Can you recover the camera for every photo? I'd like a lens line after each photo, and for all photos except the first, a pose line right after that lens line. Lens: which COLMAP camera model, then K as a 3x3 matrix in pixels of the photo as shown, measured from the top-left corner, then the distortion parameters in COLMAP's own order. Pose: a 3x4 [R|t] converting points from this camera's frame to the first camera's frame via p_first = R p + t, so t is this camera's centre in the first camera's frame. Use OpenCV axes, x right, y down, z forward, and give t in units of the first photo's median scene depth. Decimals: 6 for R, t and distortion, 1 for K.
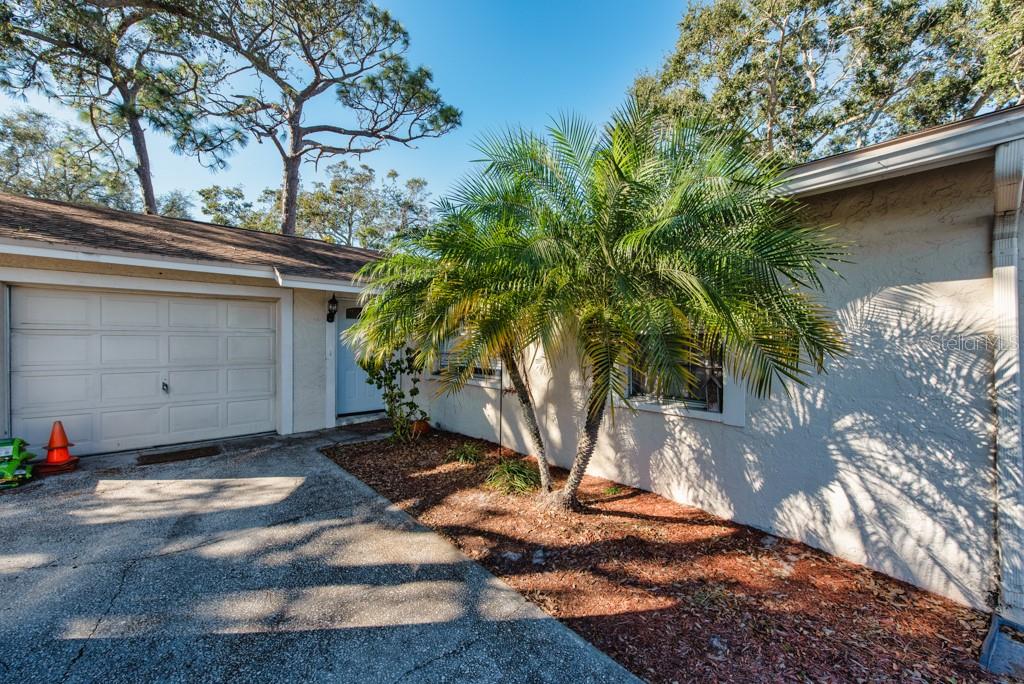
lens RADIAL K [[404.1, 0, 491.7], [0, 404.1, 342.9], [0, 0, 1]] dist [0.007218, -0.000130]
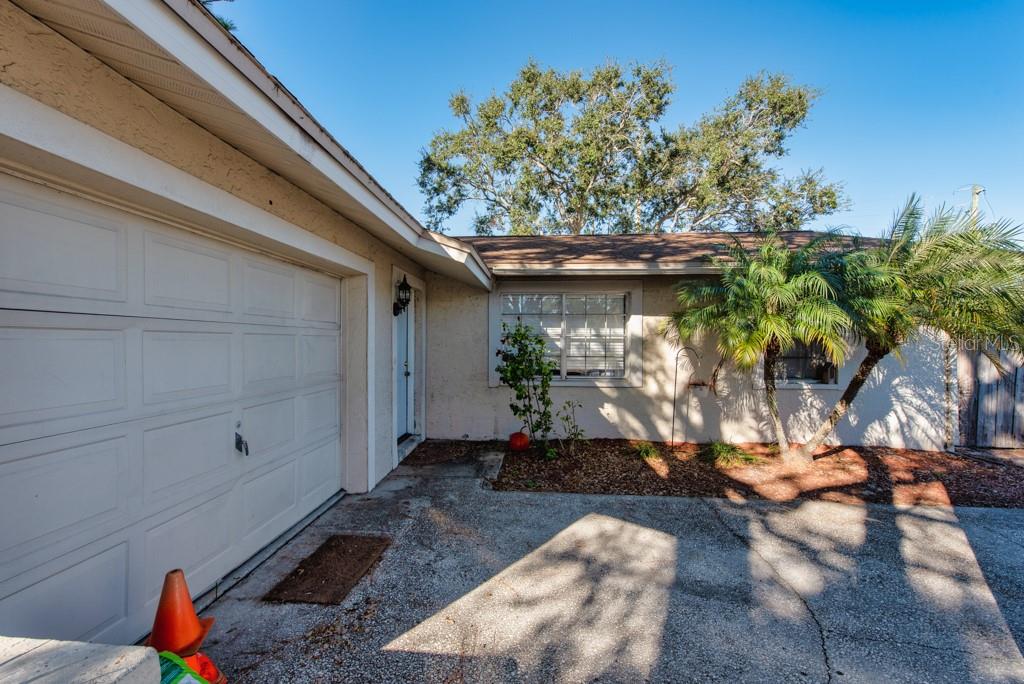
lens RADIAL K [[407.3, 0, 517.5], [0, 407.3, 341.9], [0, 0, 1]] dist [0.007645, -0.000075]
pose [[0.693313, -0.002549, 0.720632, -1.403560], [0.003416, 0.999994, 0.000251, -0.009861], [-0.720629, 0.002287, 0.693318, 0.670914]]
